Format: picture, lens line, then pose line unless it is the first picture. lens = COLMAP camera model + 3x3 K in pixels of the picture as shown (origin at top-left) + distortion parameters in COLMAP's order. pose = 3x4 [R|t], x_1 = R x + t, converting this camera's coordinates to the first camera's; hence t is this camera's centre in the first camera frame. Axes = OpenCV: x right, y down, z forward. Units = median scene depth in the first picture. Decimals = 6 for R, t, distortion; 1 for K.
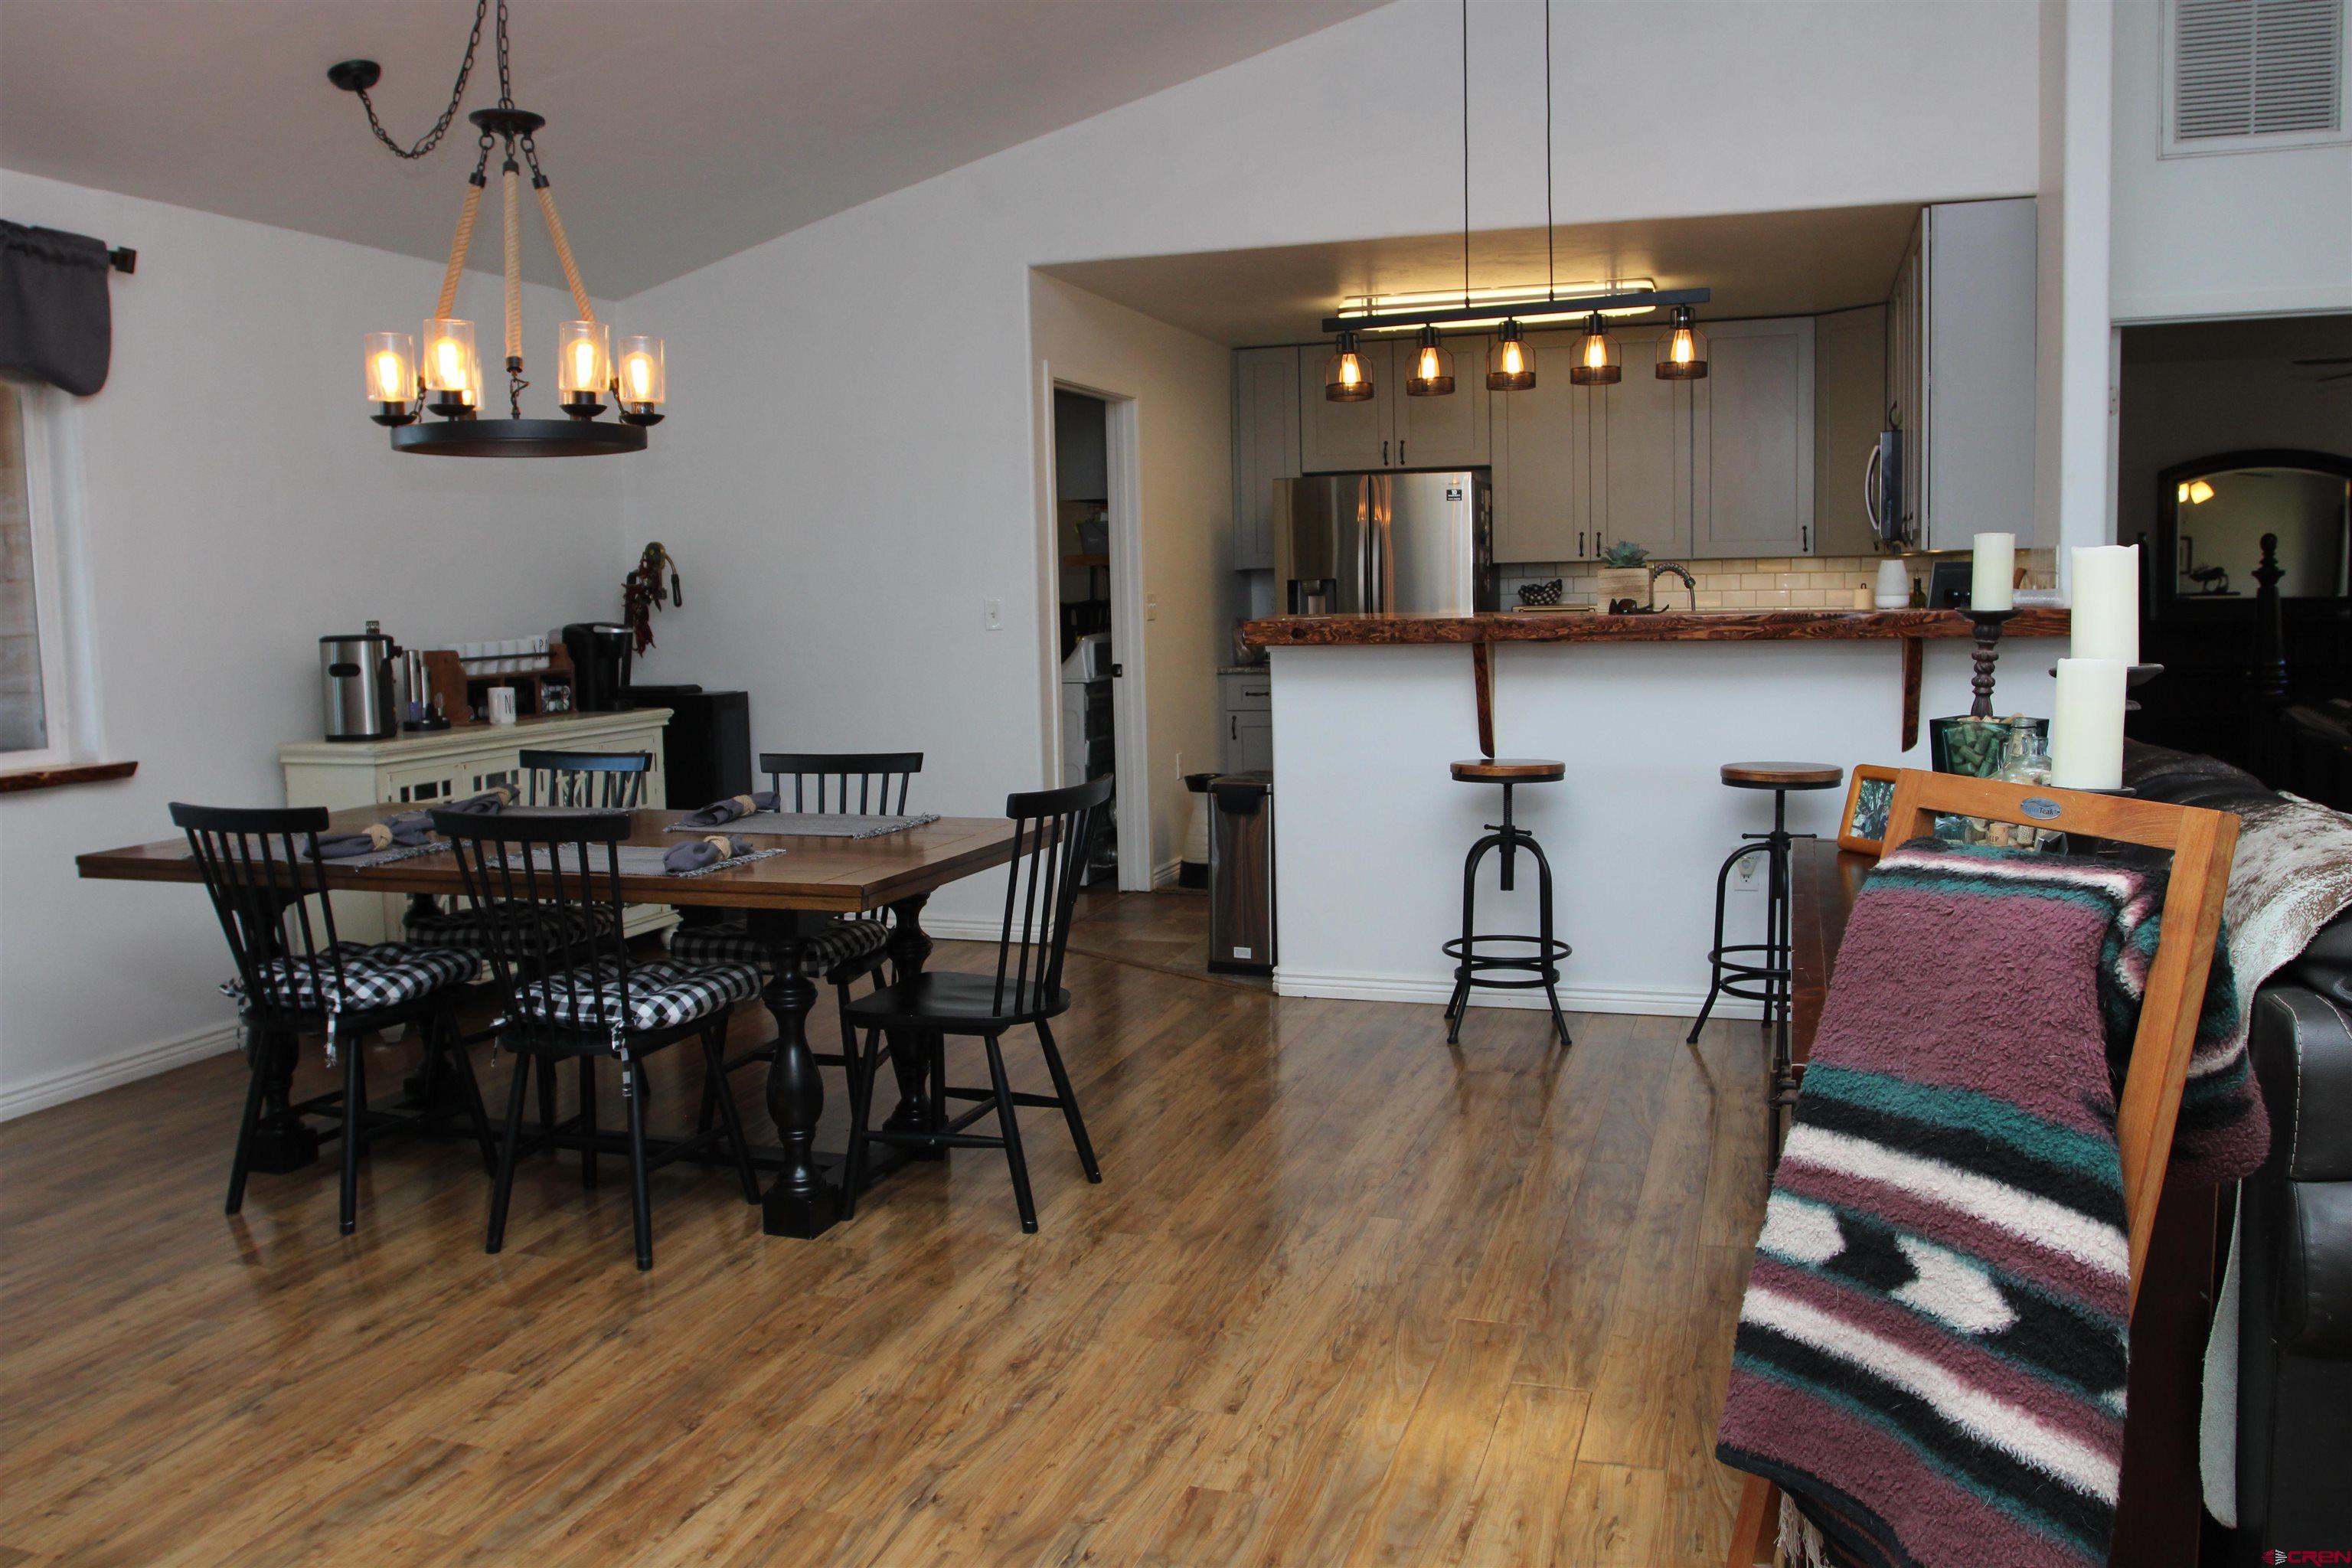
lens RADIAL K [[1819.3, 0, 1166.3], [0, 1819.3, 769.4], [0, 0, 1]] dist [-0.063500, 0.037061]
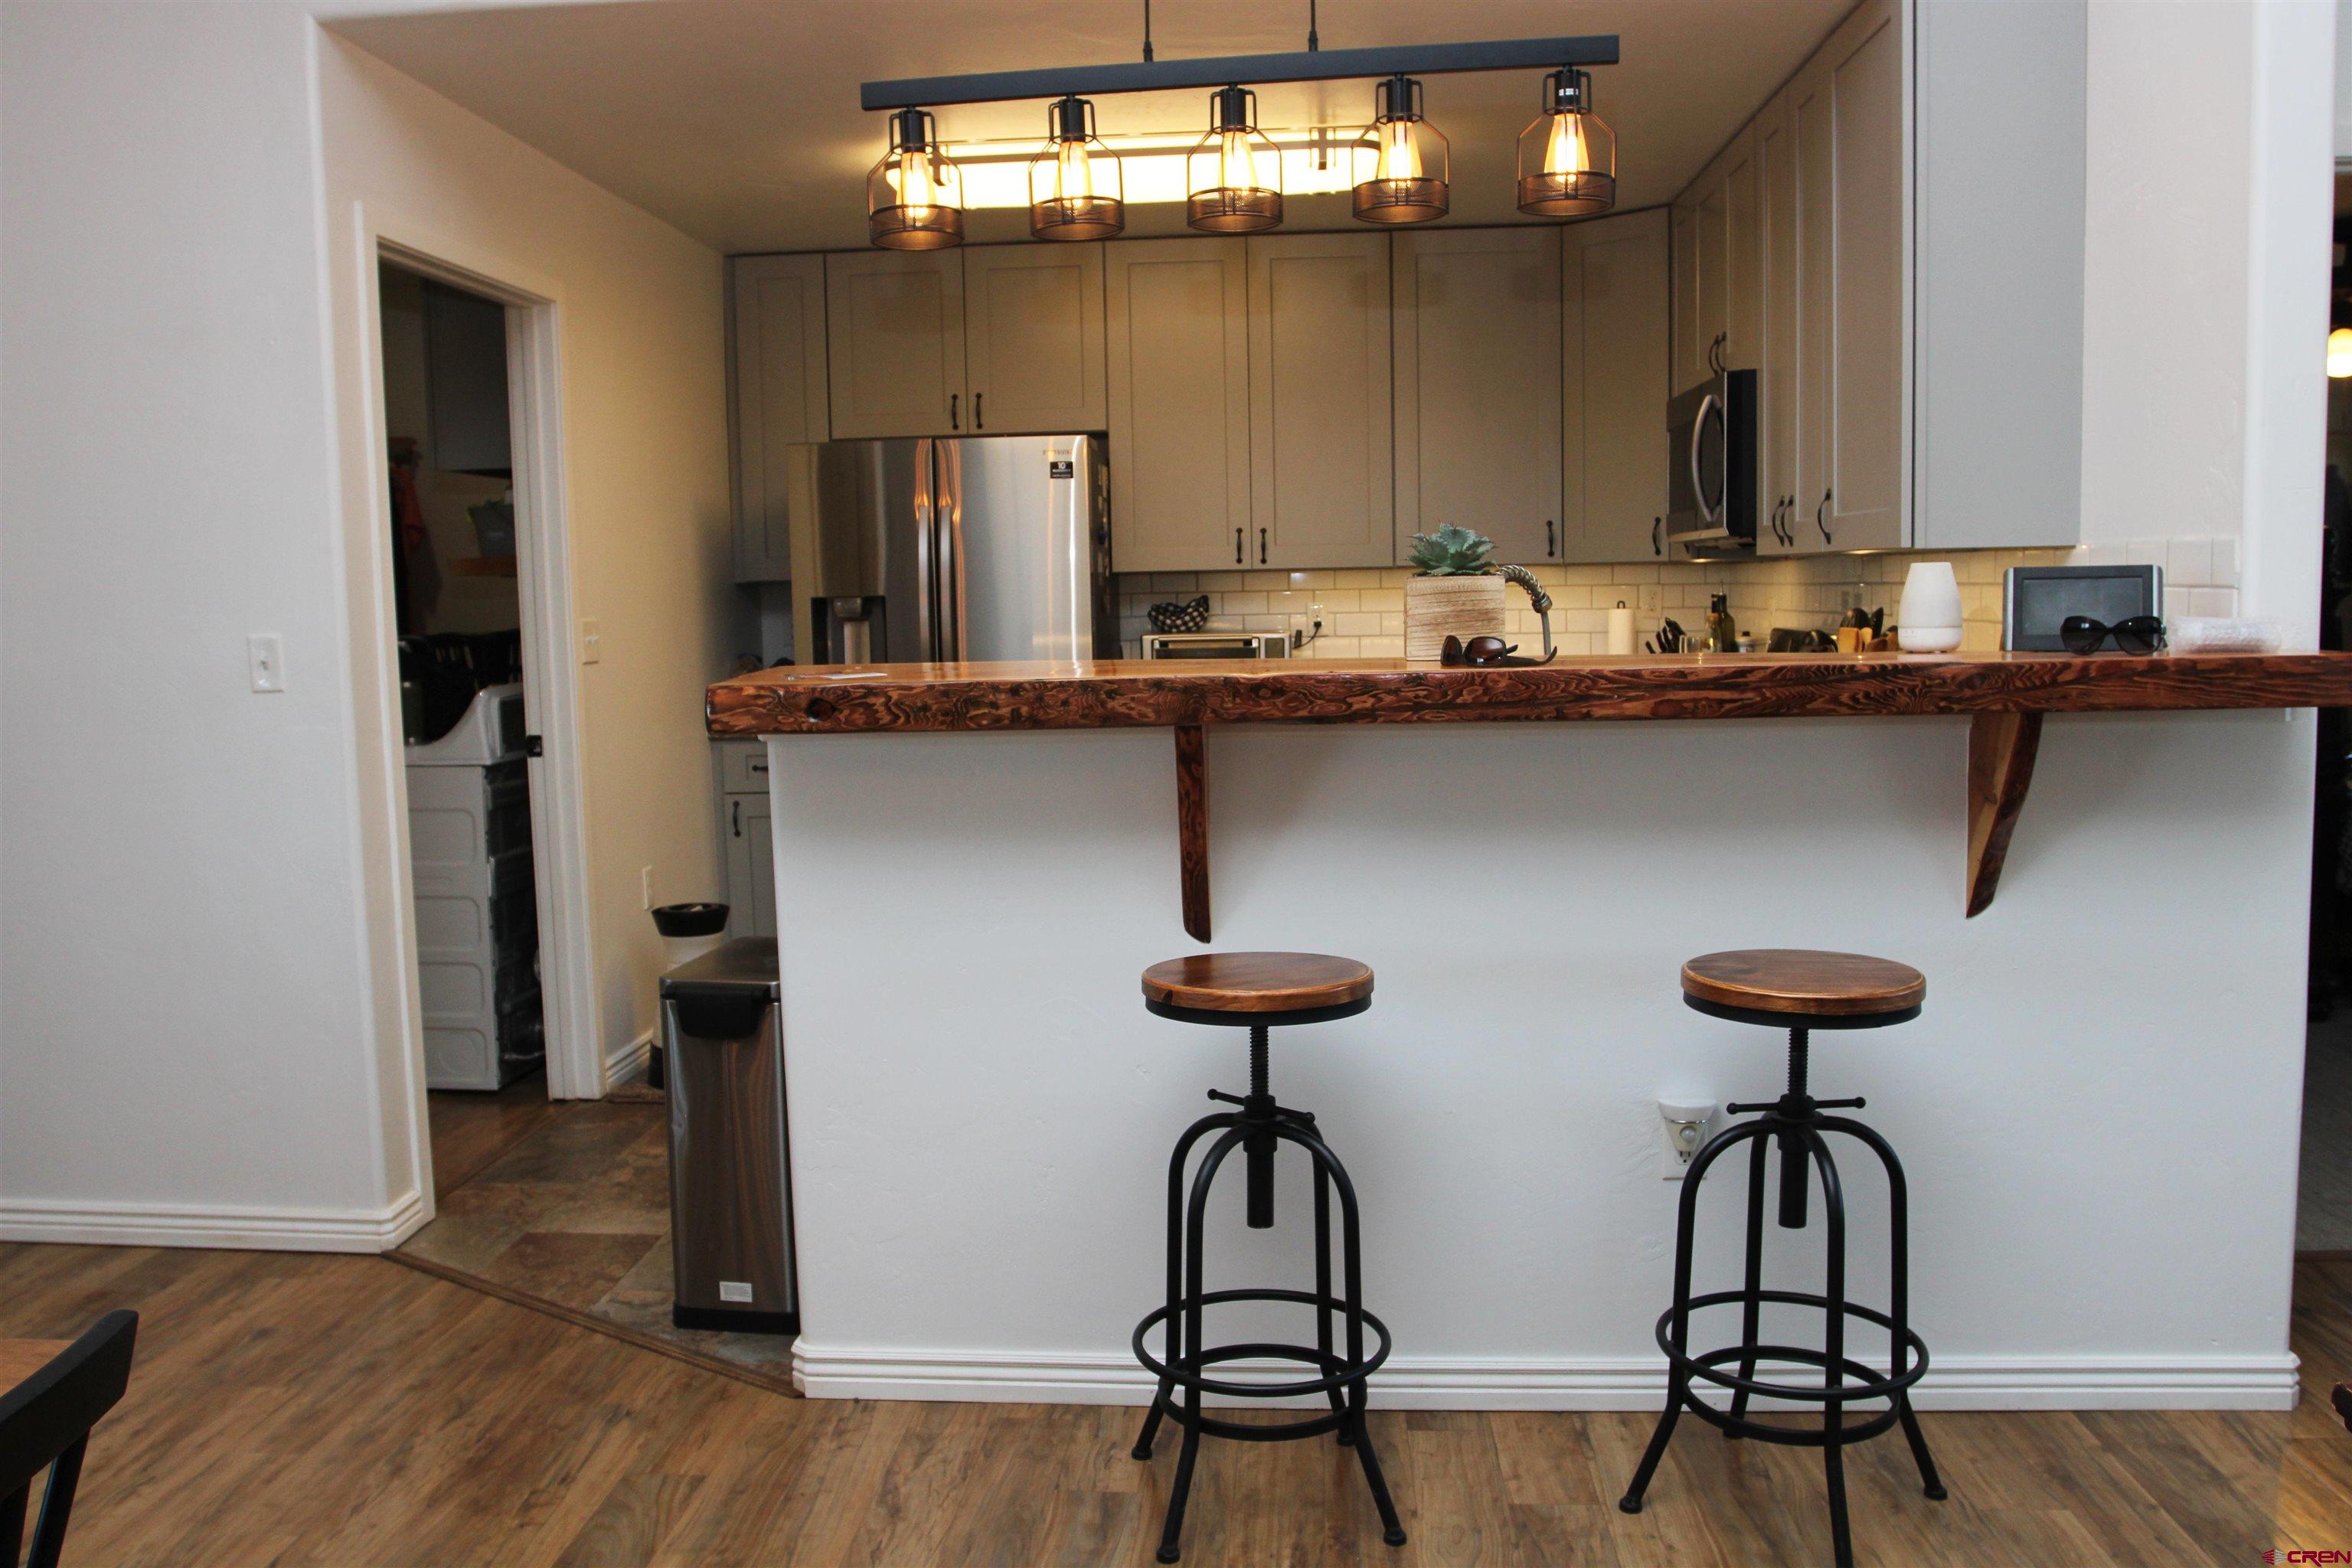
lens RADIAL K [[1819.3, 0, 1166.3], [0, 1819.3, 769.4], [0, 0, 1]] dist [-0.063500, 0.037061]
pose [[0.969096, -0.022971, 0.245613, 0.033116], [0.024989, 0.999675, -0.005104, -0.041860], [-0.245416, 0.011084, 0.969355, 0.393577]]
